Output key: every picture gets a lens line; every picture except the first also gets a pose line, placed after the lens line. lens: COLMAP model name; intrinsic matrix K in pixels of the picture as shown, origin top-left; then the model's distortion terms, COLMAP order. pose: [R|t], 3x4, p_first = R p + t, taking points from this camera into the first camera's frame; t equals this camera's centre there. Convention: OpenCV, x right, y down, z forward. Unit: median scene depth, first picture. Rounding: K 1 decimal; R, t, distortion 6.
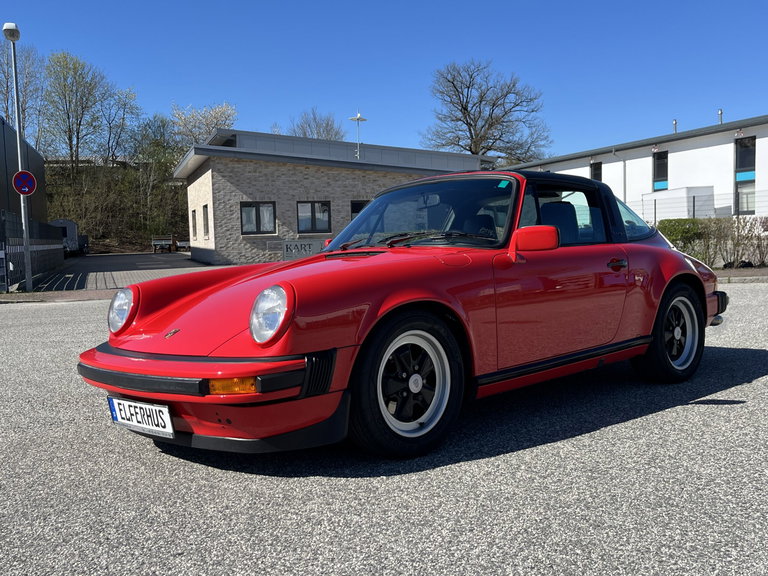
lens RADIAL K [[809.3, 0, 383.2], [0, 809.3, 286.9], [0, 0, 1]] dist [0.048412, -0.023066]
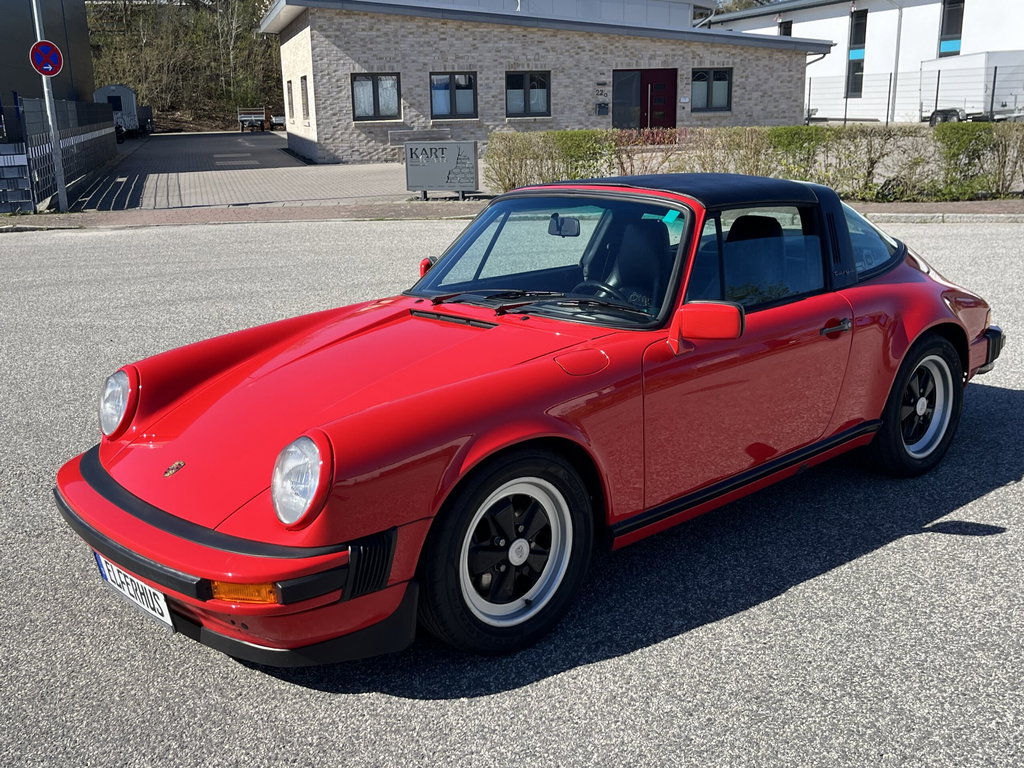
lens RADIAL K [[1079.1, 0, 510.9], [0, 1079.1, 382.5], [0, 0, 1]] dist [0.048412, -0.023066]
pose [[0.999059, 0.019444, -0.038760, 0.045615], [-0.011611, 0.981146, 0.192918, -0.140250], [0.041781, -0.192287, 0.980449, 0.075634]]
